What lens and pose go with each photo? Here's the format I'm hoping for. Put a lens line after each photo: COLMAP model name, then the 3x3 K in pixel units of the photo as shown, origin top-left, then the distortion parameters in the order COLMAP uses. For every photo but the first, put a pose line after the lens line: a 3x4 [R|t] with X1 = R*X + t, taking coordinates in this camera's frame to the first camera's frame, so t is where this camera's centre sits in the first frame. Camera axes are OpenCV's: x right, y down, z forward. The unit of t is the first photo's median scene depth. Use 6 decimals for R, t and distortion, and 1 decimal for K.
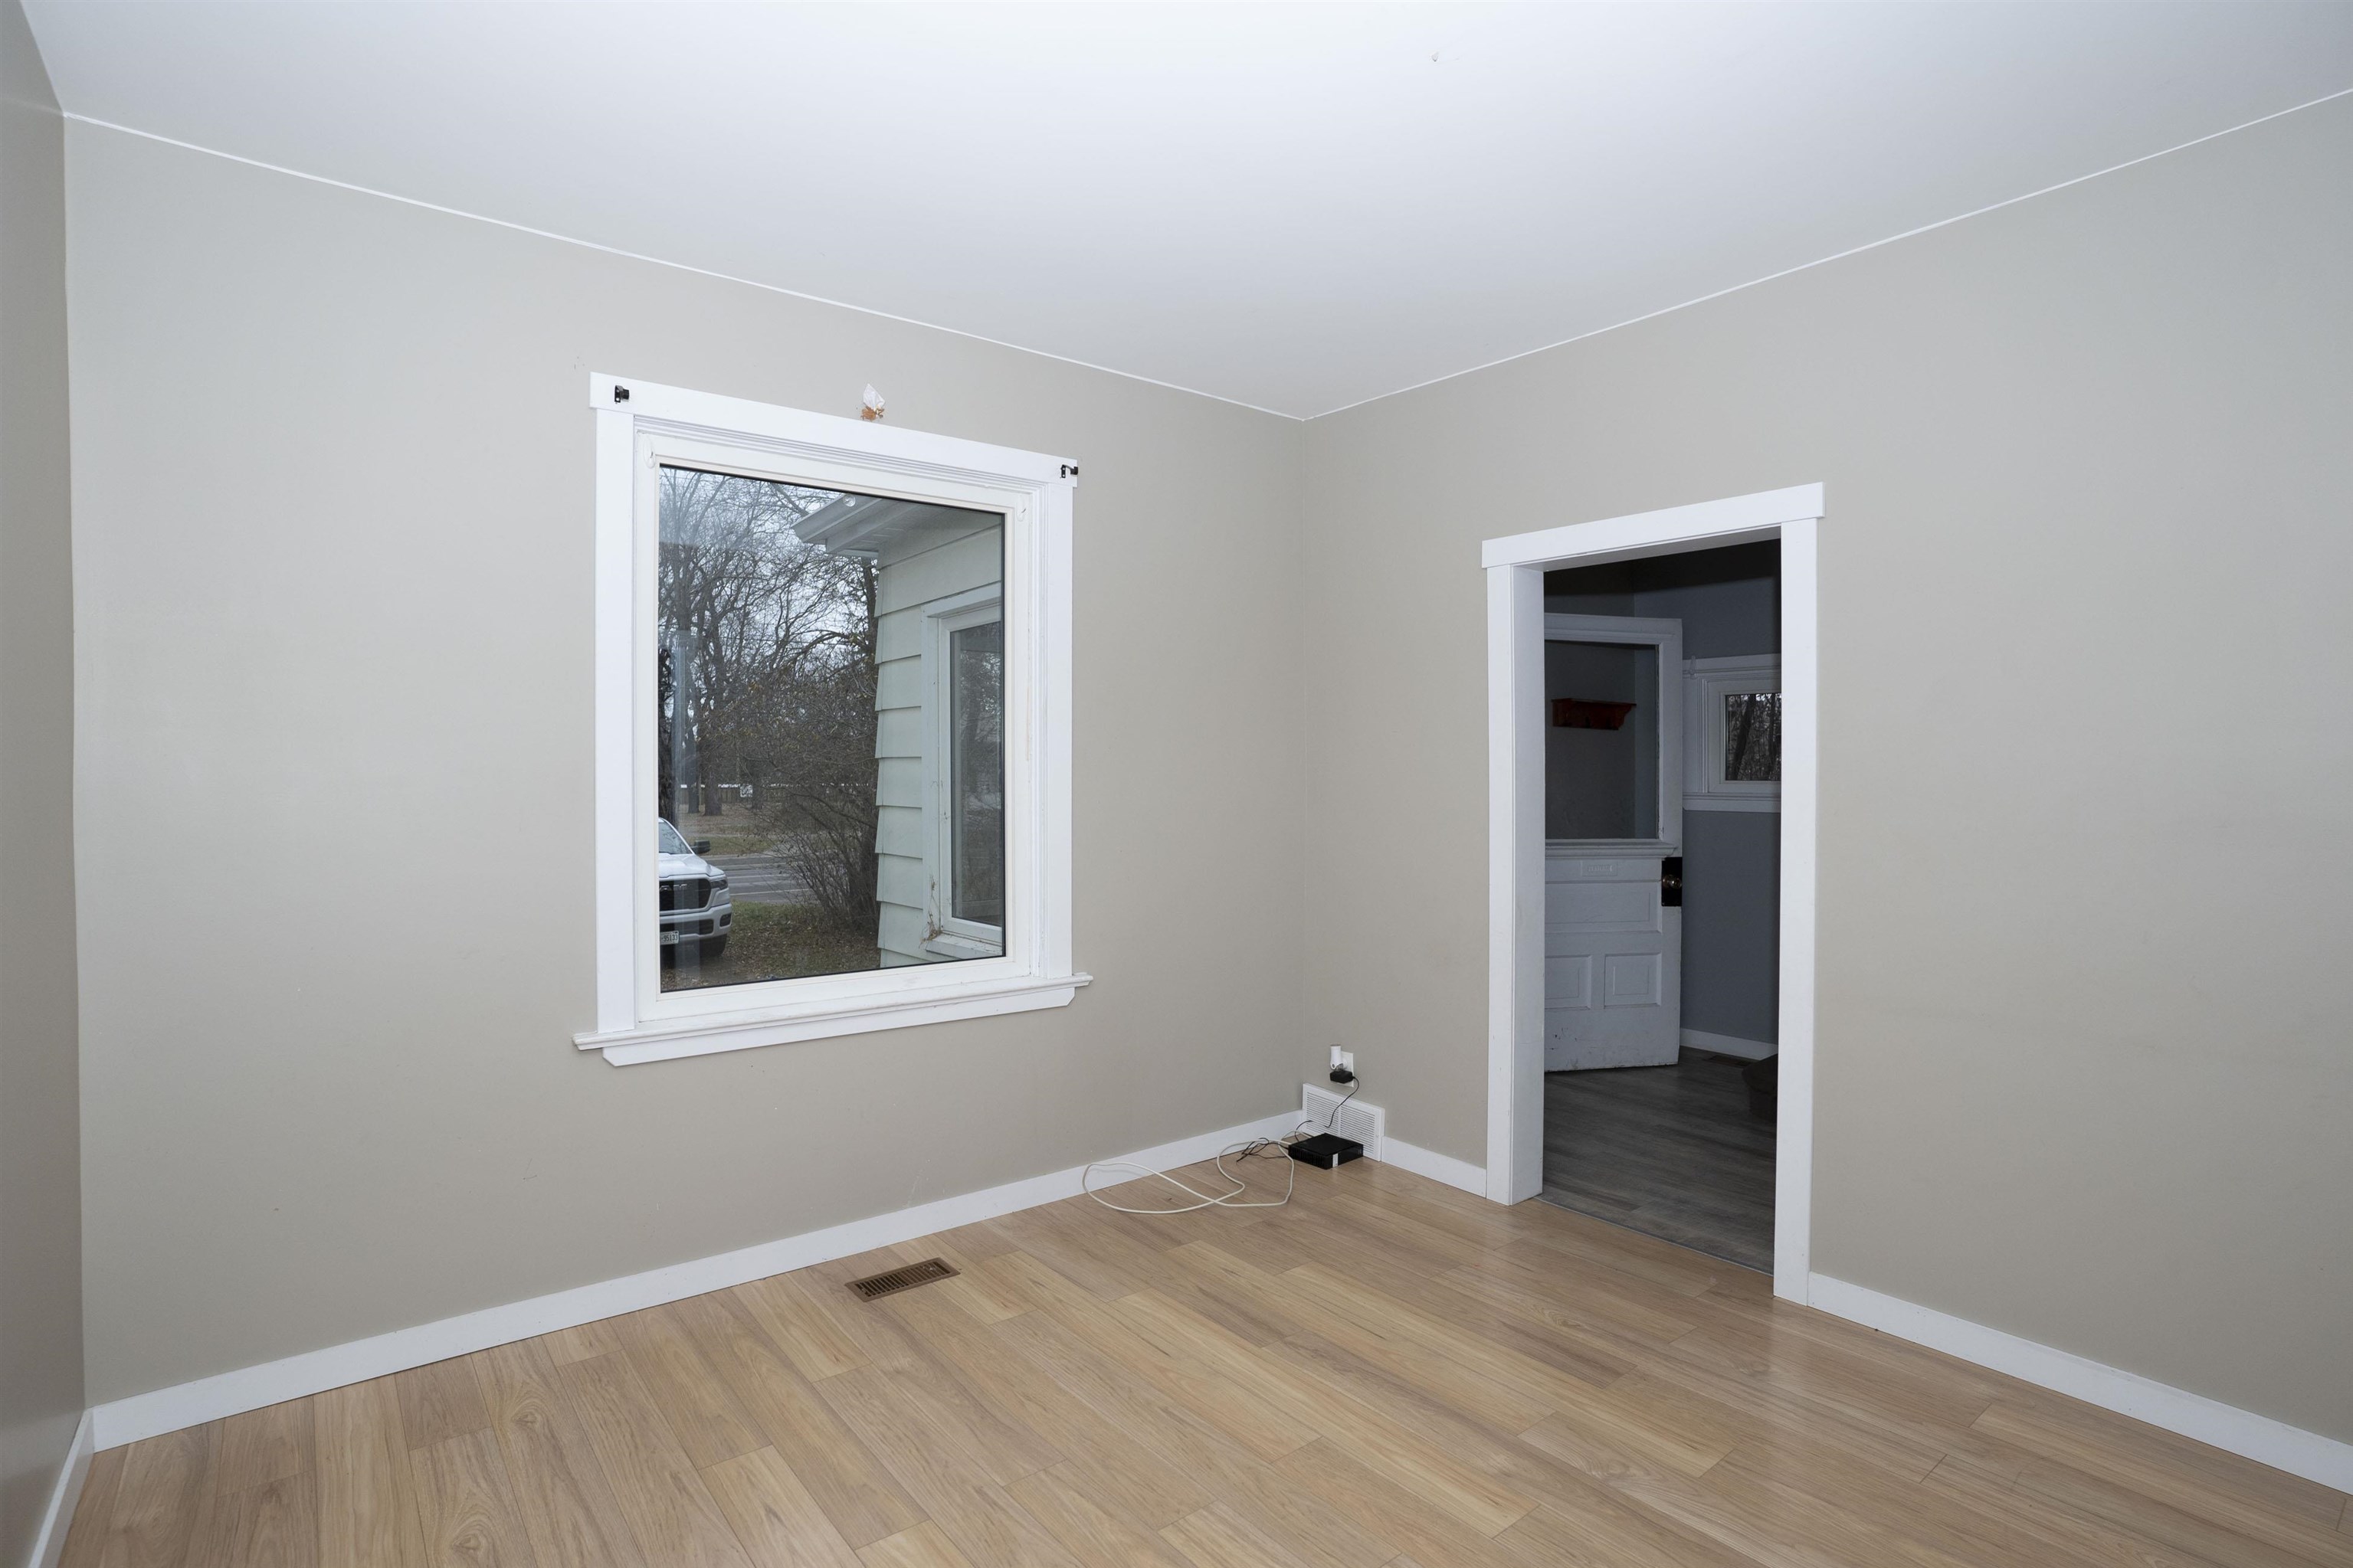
lens RADIAL K [[1195.6, 0, 1167.8], [0, 1195.6, 781.9], [0, 0, 1]] dist [-0.070919, 0.030019]
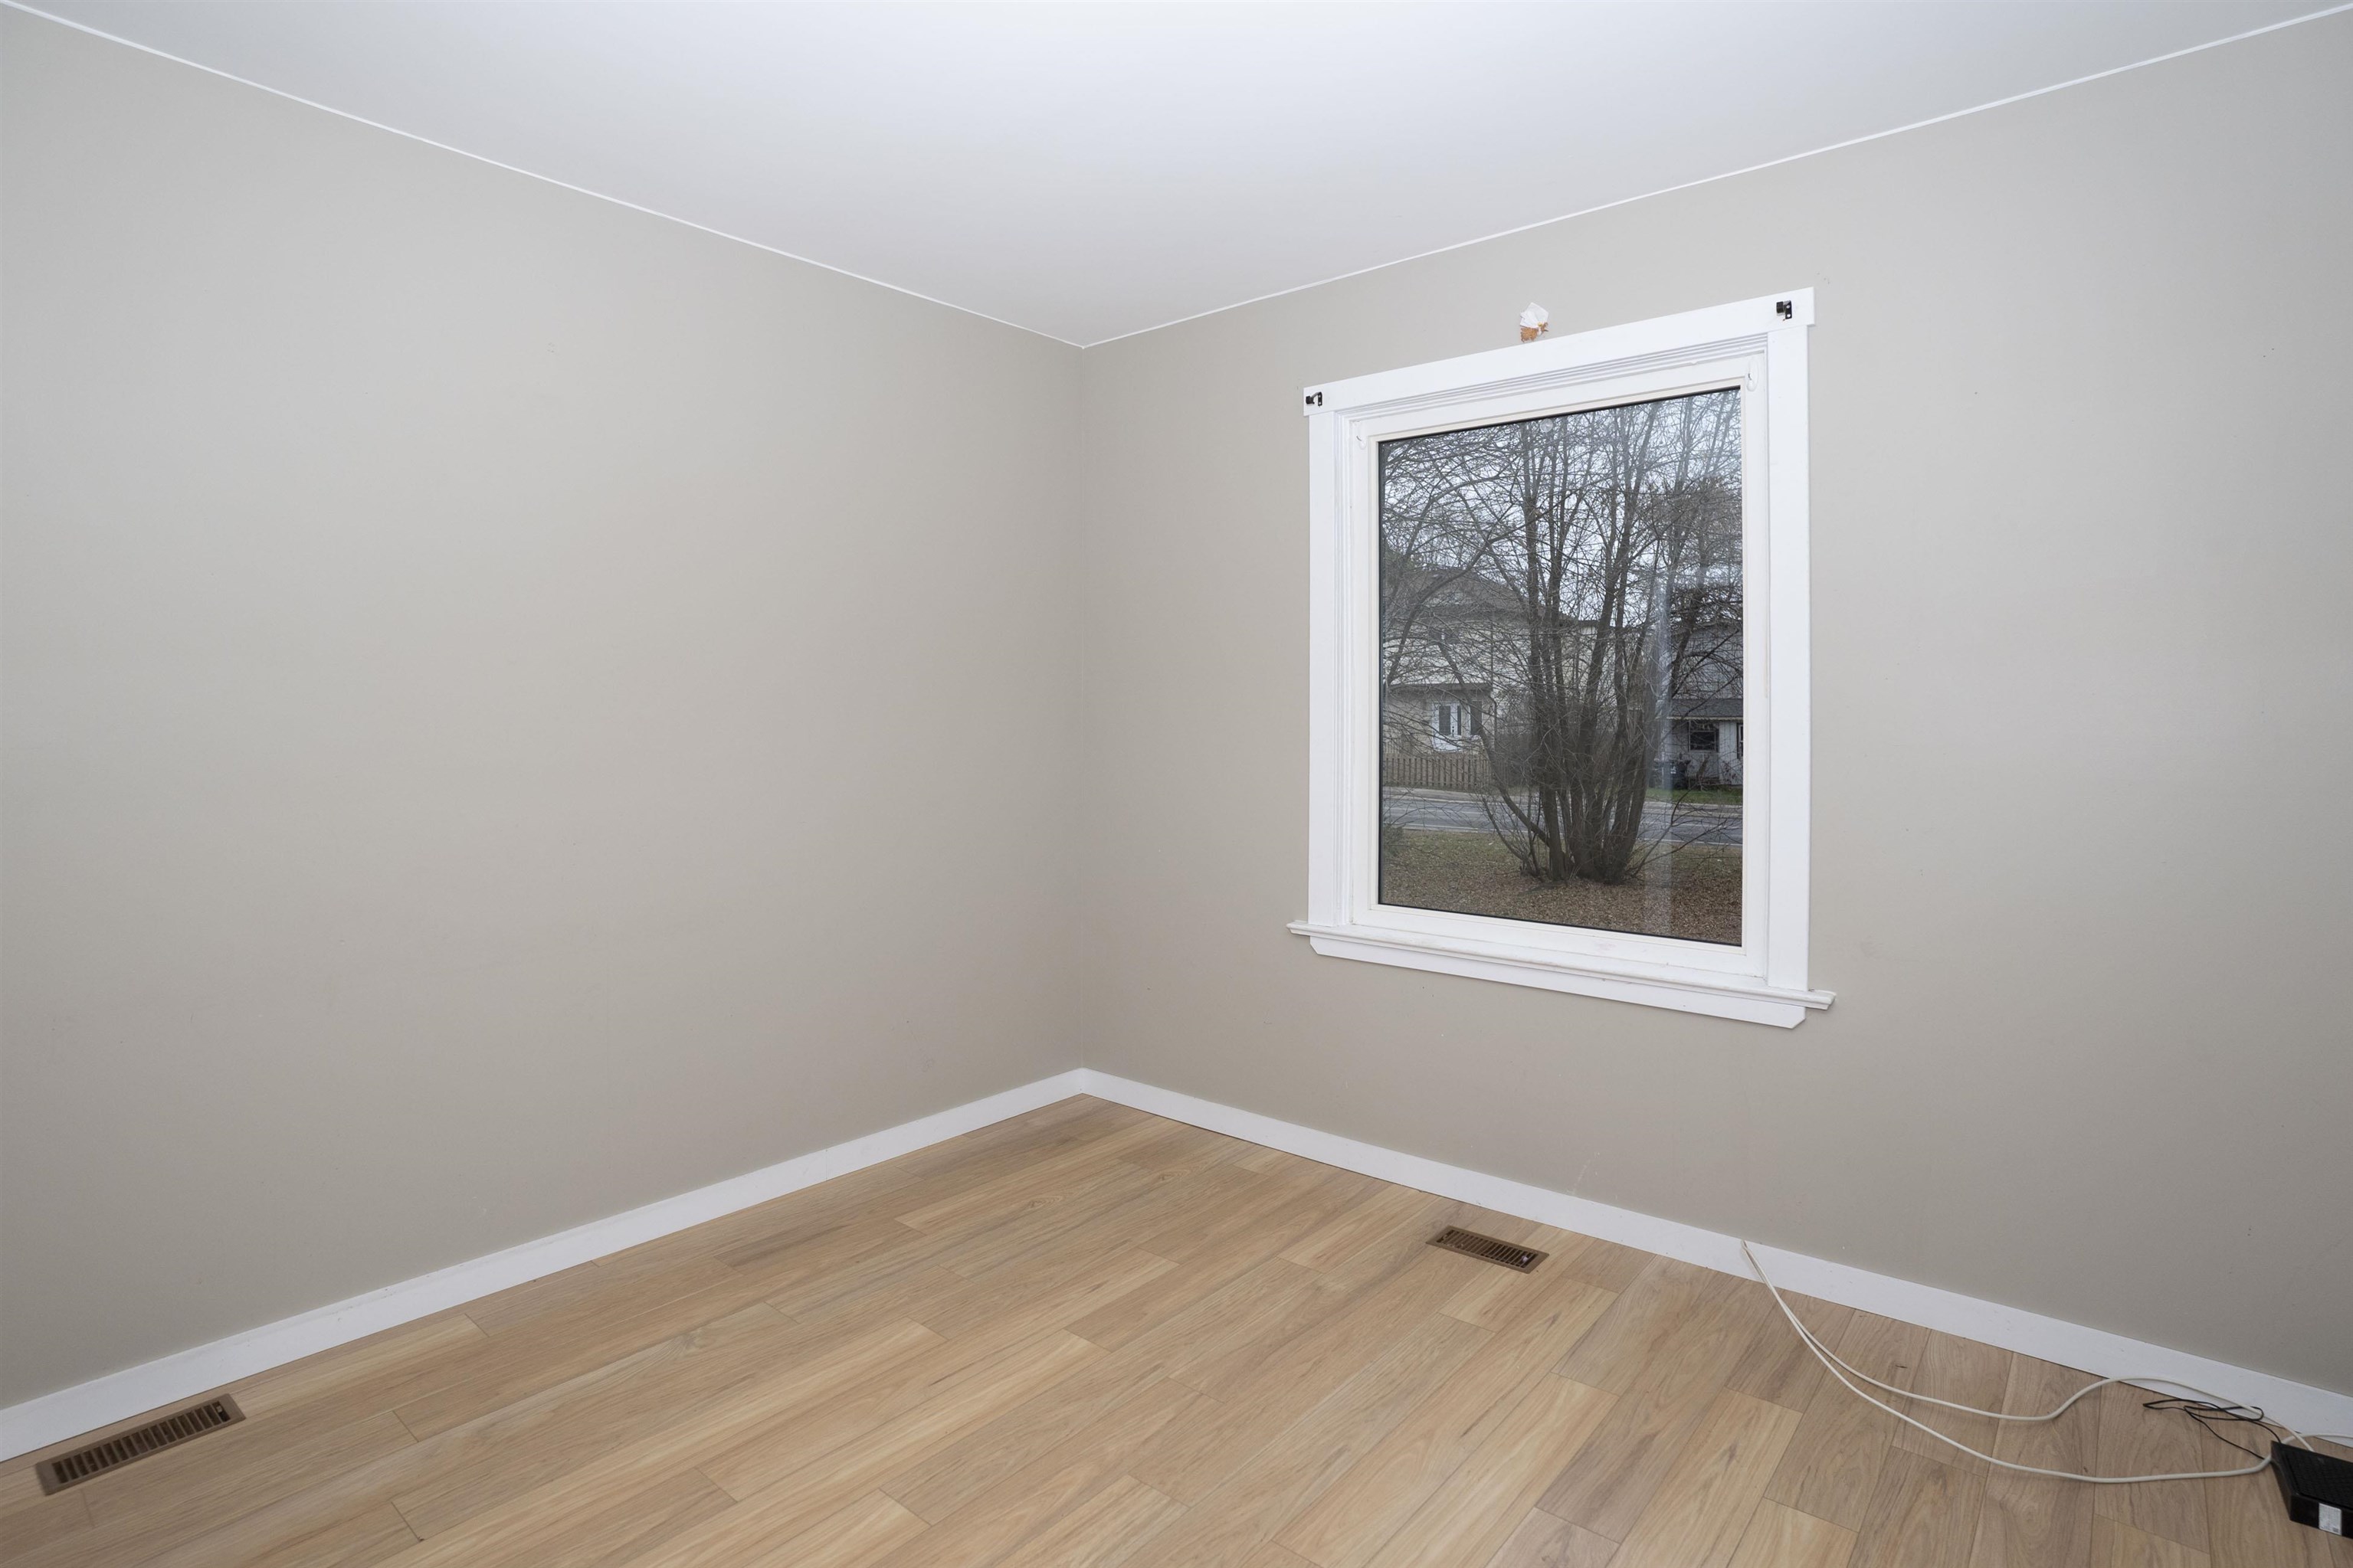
lens RADIAL K [[1195.6, 0, 1157.0], [0, 1195.6, 712.6], [0, 0, 1]] dist [-0.070919, 0.030019]
pose [[0.181299, -0.000642, -0.983428, 0.697050], [-0.012322, 0.999920, -0.002924, -0.001781], [0.983351, 0.012648, 0.181277, 0.601450]]
